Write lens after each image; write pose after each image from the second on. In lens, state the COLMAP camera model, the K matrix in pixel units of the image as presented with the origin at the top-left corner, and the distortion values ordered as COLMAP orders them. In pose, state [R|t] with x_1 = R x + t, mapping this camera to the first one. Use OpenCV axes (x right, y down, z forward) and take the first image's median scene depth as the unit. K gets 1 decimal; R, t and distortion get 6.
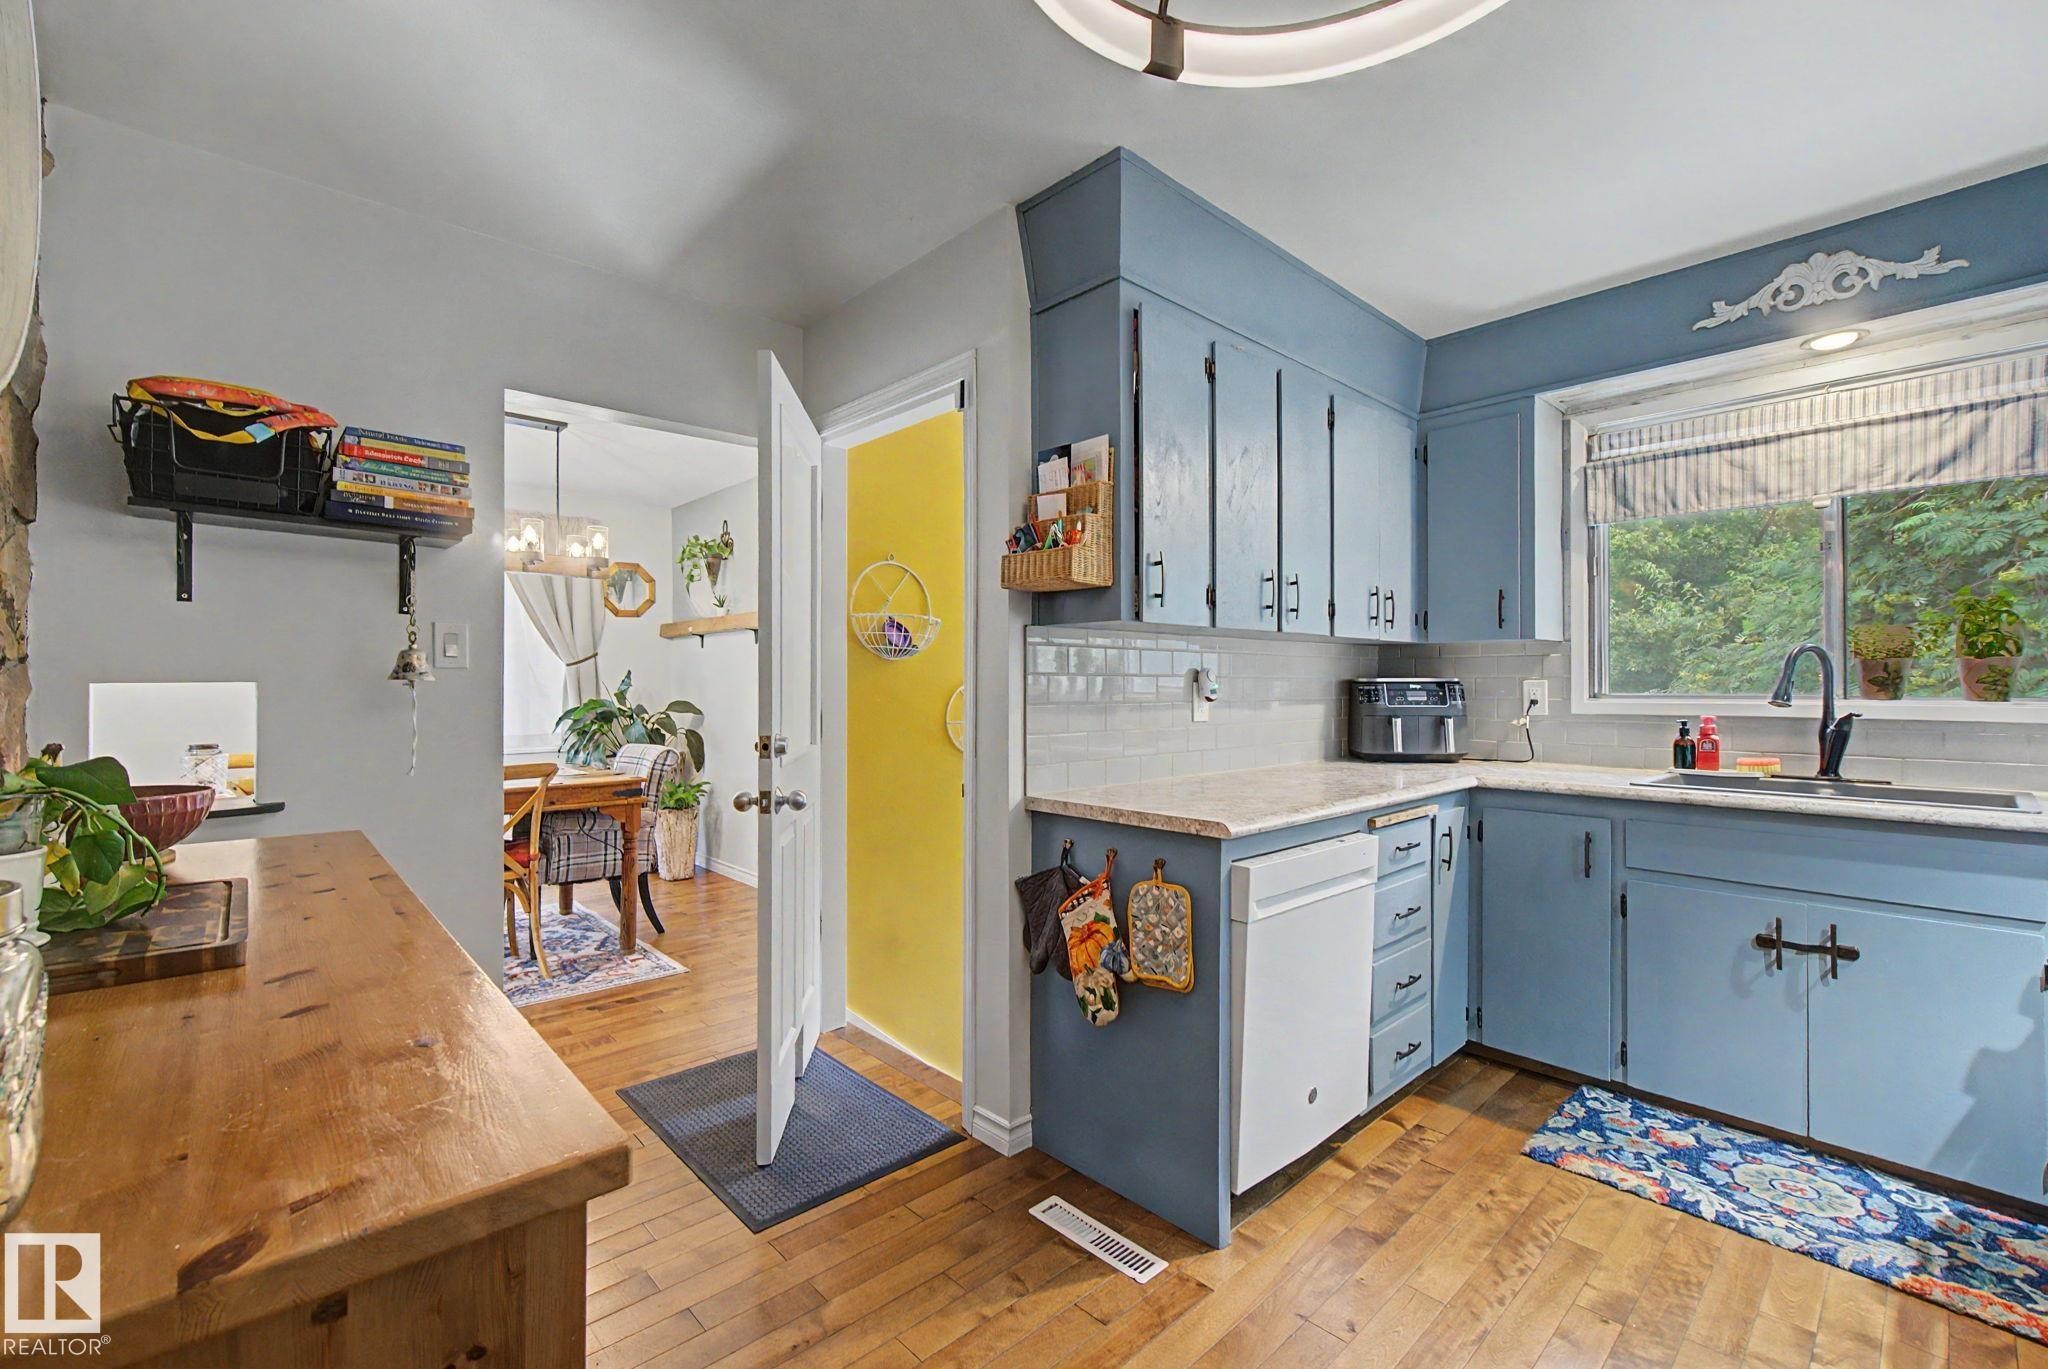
lens RADIAL K [[892.3, 0, 1016.2], [0, 892.3, 683.5], [0, 0, 1]] dist [-0.003119, 0.001079]
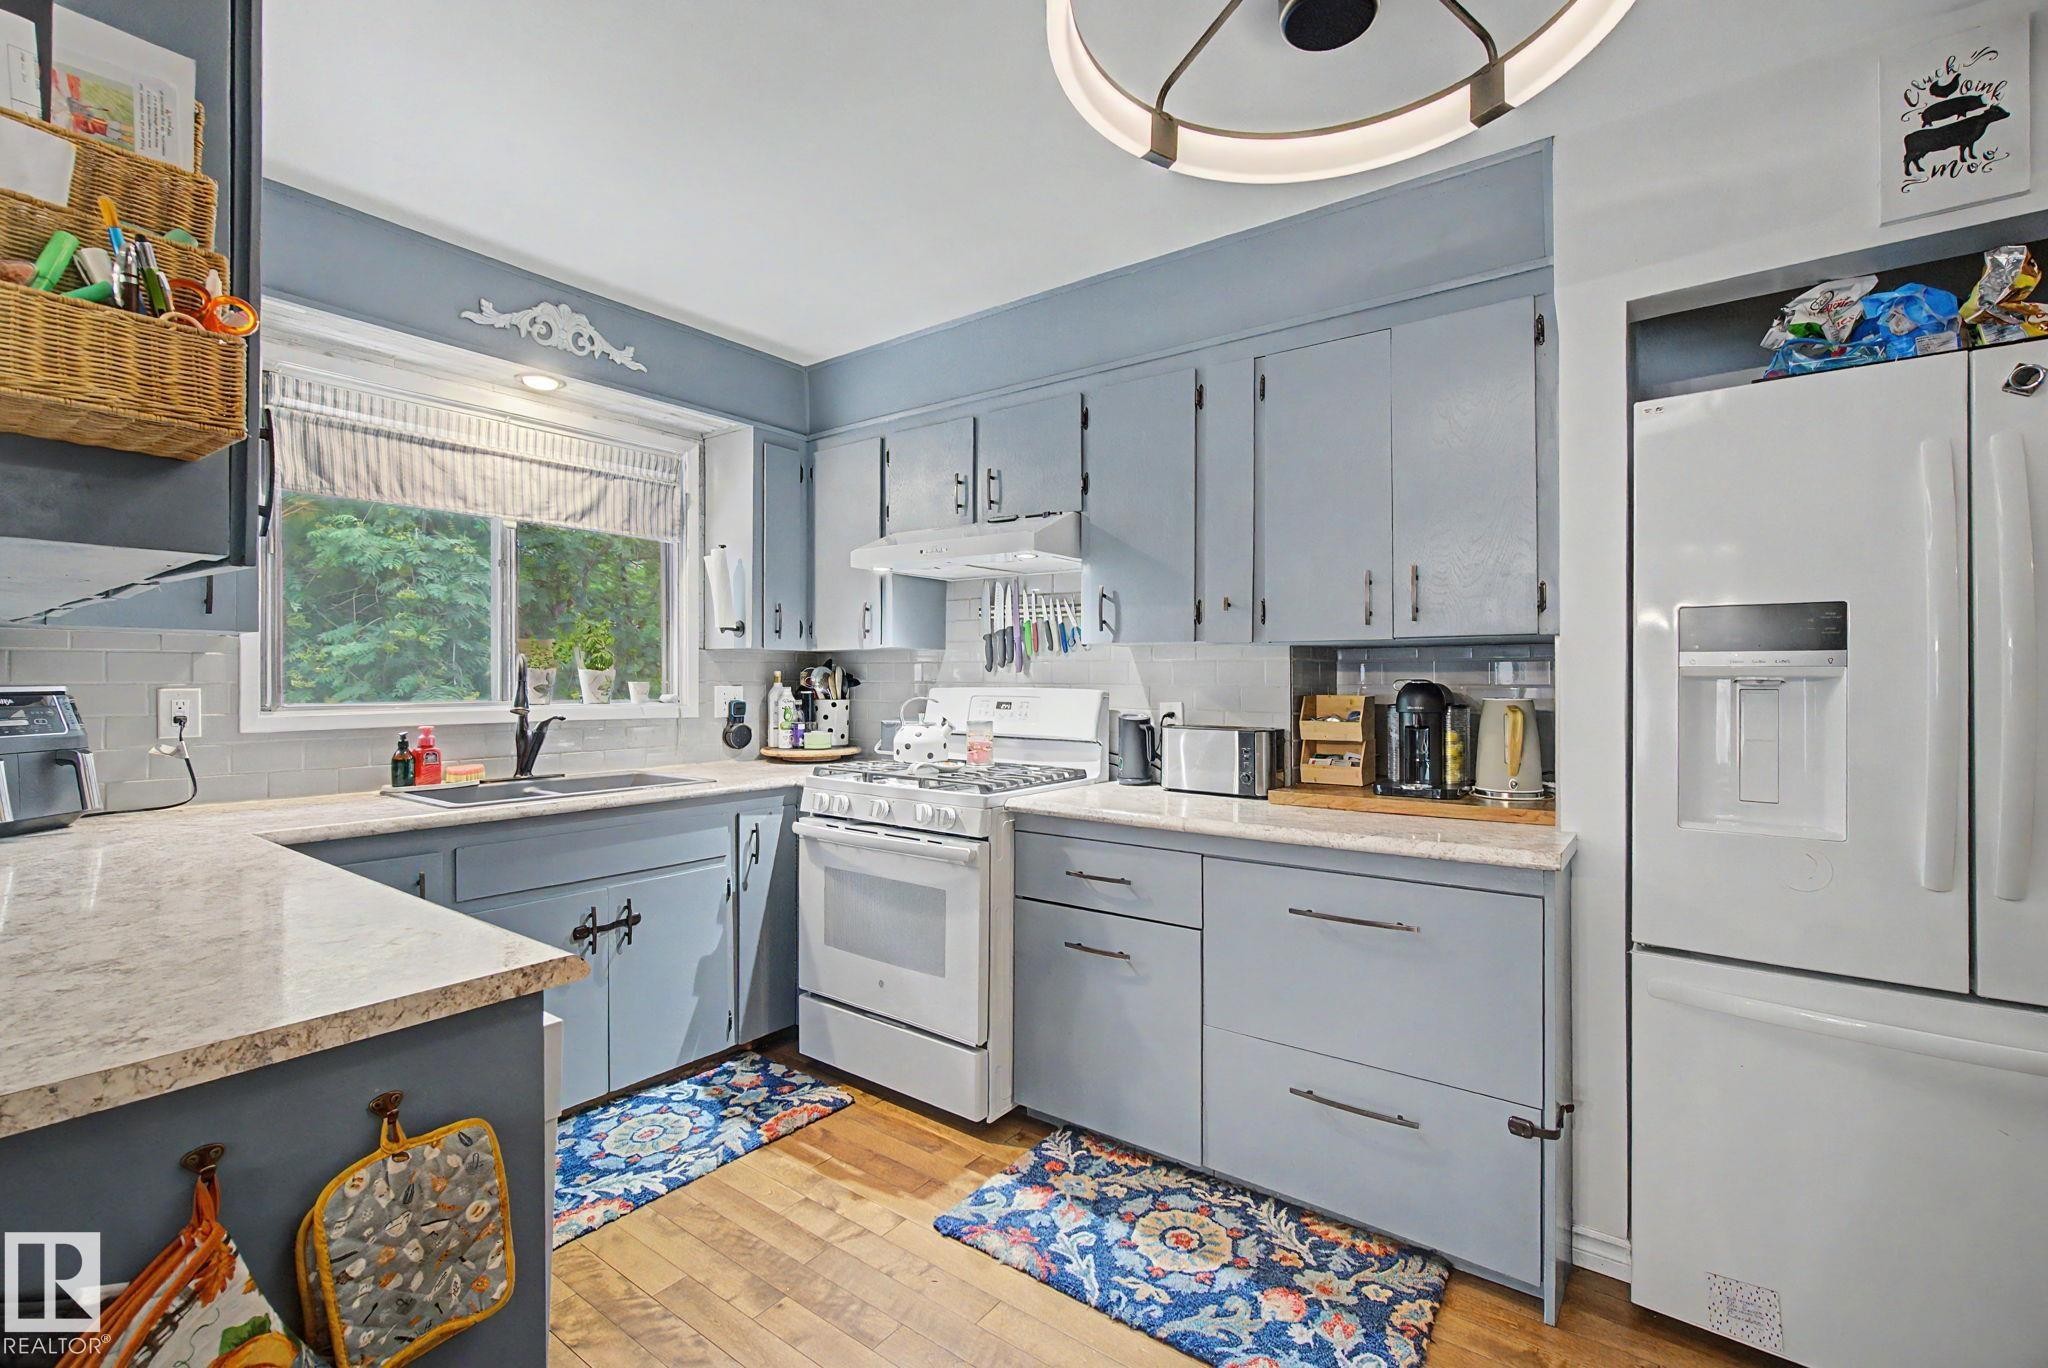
lens RADIAL K [[892.3, 0, 1021.1], [0, 892.3, 680.3], [0, 0, 1]] dist [-0.003119, 0.001079]
pose [[-0.192017, -0.000129, 0.981392, -0.300247], [-0.002840, 0.999996, -0.000424, -0.015280], [-0.981387, -0.002869, -0.192017, 0.652467]]
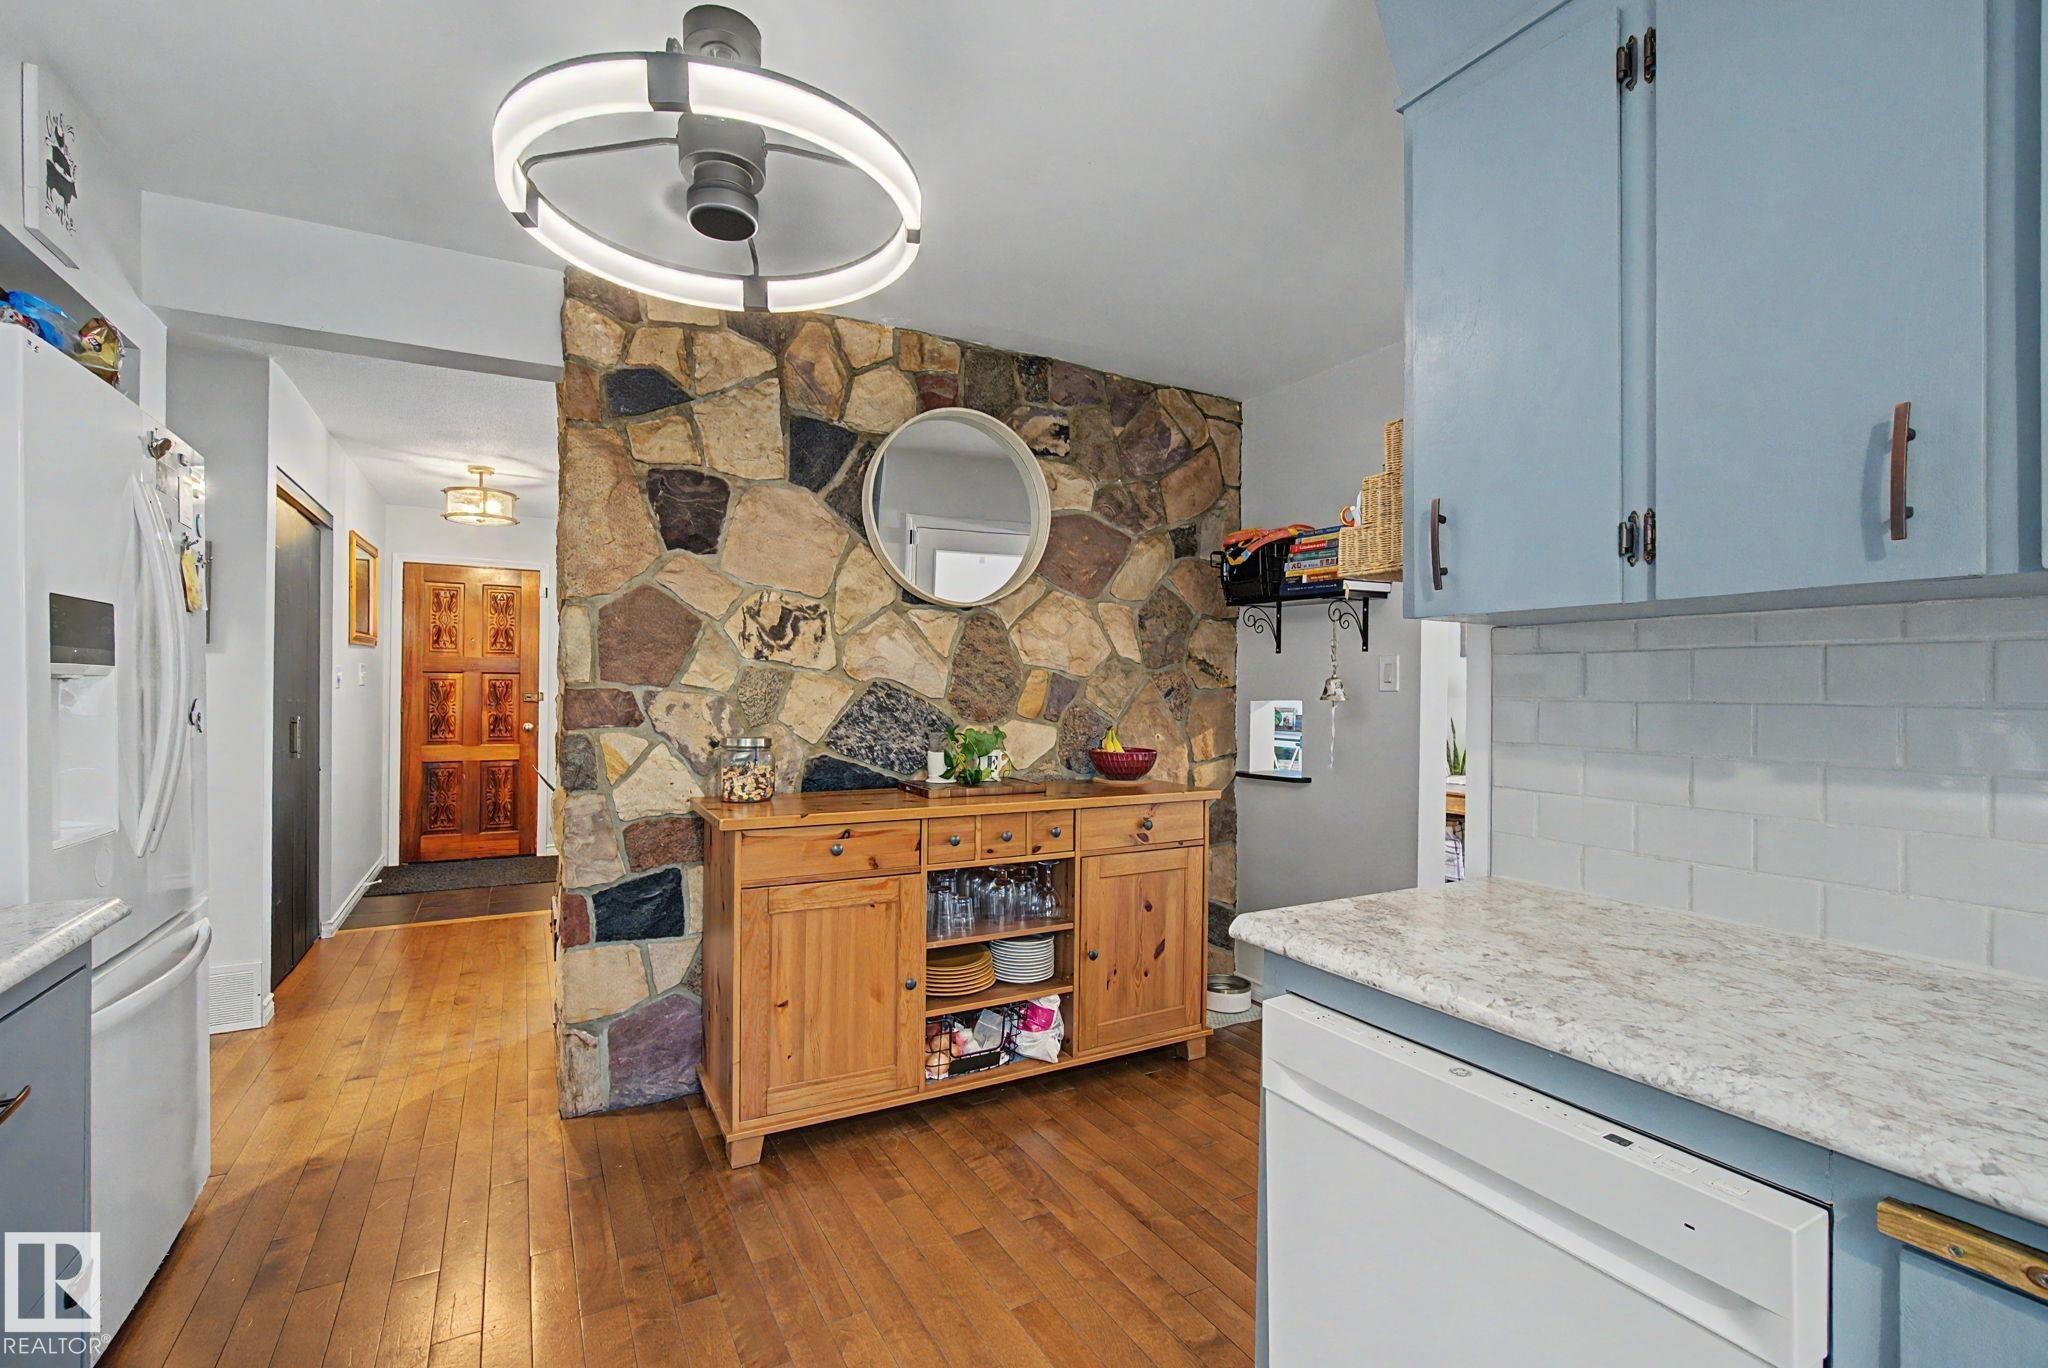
lens RADIAL K [[892.3, 0, 1028.4], [0, 892.3, 689.4], [0, 0, 1]] dist [-0.003119, 0.001079]
pose [[-0.205747, -0.003218, -0.978600, 0.744888], [-0.007691, 0.999969, -0.001671, -0.013580], [0.978575, 0.007183, -0.205766, 0.774089]]
